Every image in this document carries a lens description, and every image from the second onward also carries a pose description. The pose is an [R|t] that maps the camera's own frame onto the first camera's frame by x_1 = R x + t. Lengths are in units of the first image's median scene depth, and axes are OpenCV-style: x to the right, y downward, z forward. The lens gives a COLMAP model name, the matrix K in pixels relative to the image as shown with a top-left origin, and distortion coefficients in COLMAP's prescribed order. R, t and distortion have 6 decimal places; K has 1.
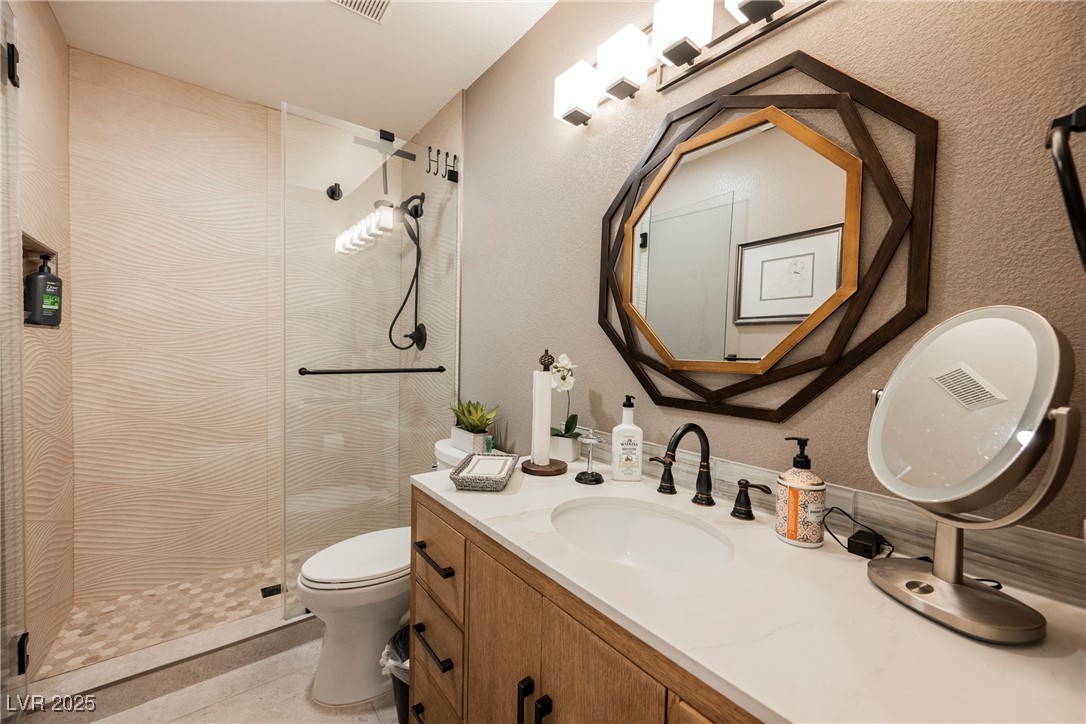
lens RADIAL K [[428.1, 0, 542.6], [0, 428.1, 362.5], [0, 0, 1]] dist [0.000293, 0.000025]
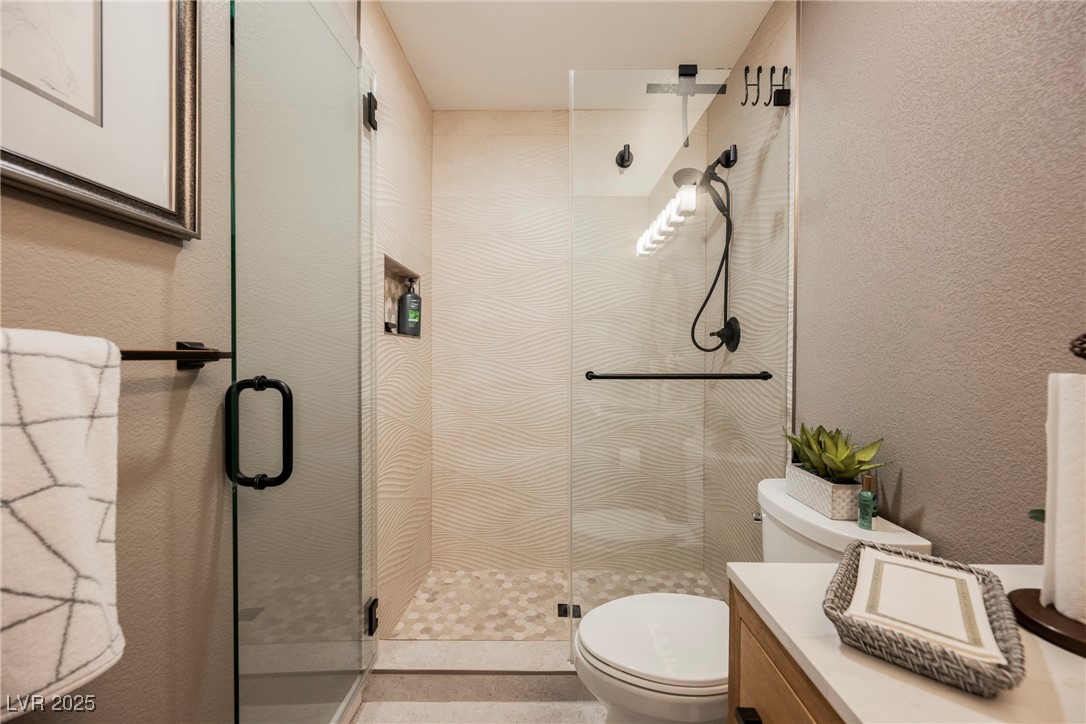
lens RADIAL K [[428.1, 0, 542.6], [0, 428.1, 362.5], [0, 0, 1]] dist [0.000293, 0.000025]
pose [[0.776146, -0.009309, -0.630485, -0.082438], [-0.006386, 0.999724, -0.022623, 0.013075], [0.630521, 0.021585, 0.775872, 0.241856]]
